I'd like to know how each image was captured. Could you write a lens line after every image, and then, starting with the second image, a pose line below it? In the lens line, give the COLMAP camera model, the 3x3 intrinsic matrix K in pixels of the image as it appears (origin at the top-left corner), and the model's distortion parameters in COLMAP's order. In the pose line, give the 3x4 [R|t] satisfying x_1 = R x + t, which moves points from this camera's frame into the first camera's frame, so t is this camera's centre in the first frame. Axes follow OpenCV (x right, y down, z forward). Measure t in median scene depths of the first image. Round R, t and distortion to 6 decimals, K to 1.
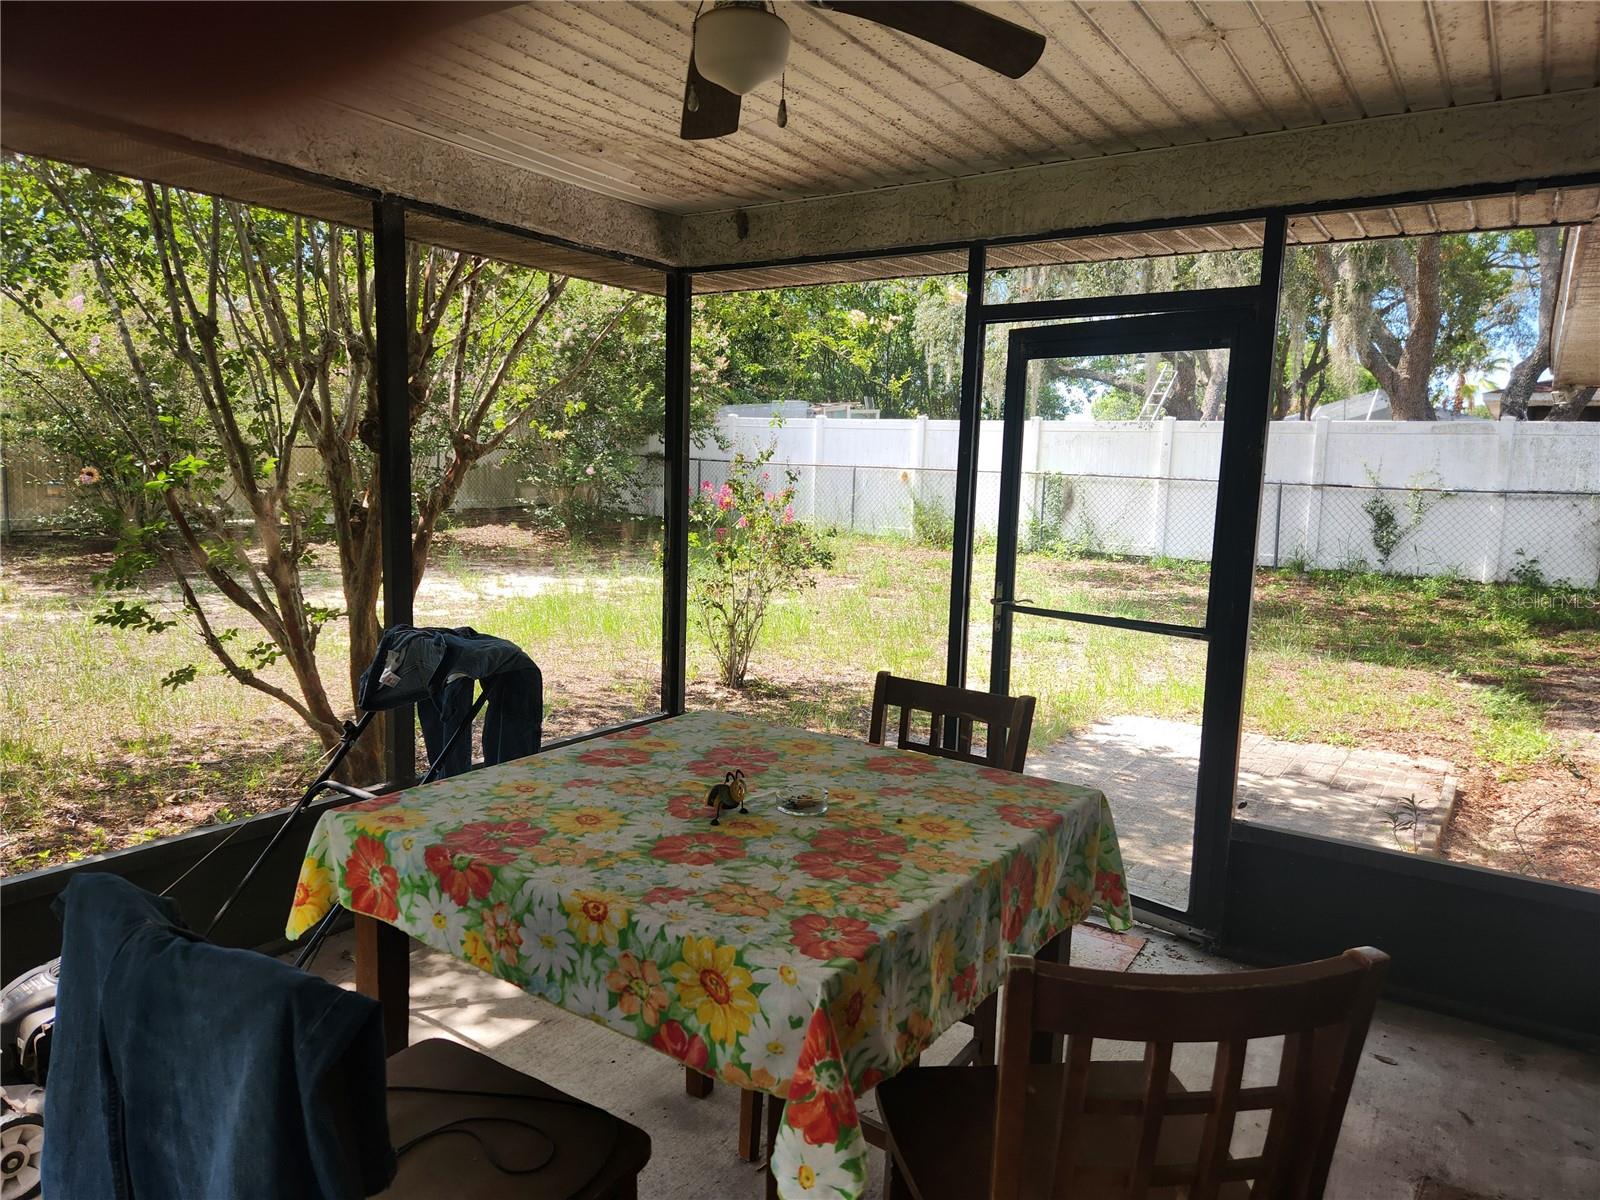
lens RADIAL K [[1063.3, 0, 797.6], [0, 1063.3, 604.3], [0, 0, 1]] dist [0.036772, 0.001552]
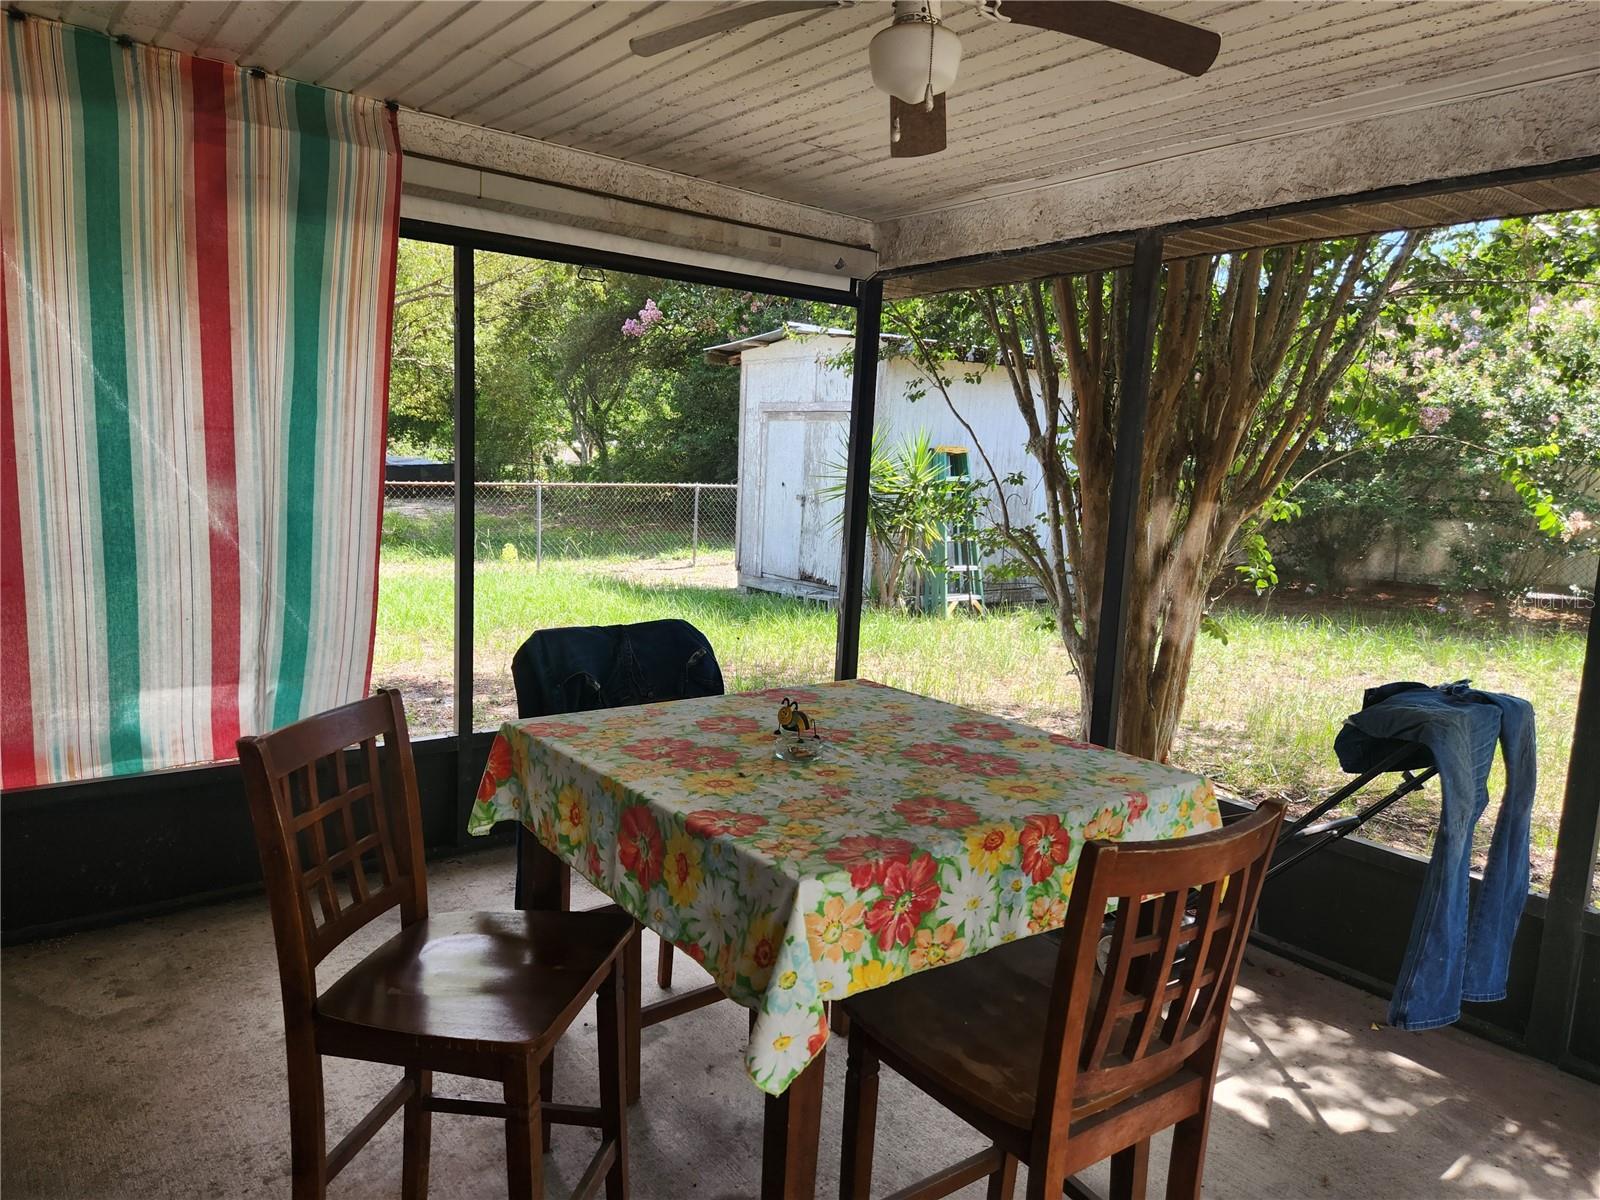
lens RADIAL K [[1063.3, 0, 796.5], [0, 1063.3, 603.5], [0, 0, 1]] dist [0.036772, 0.001552]
pose [[-0.288514, 0.087994, -0.953424, 1.008399], [-0.180731, 0.972863, 0.144479, -0.116124], [0.940264, 0.213998, -0.264781, 1.222244]]
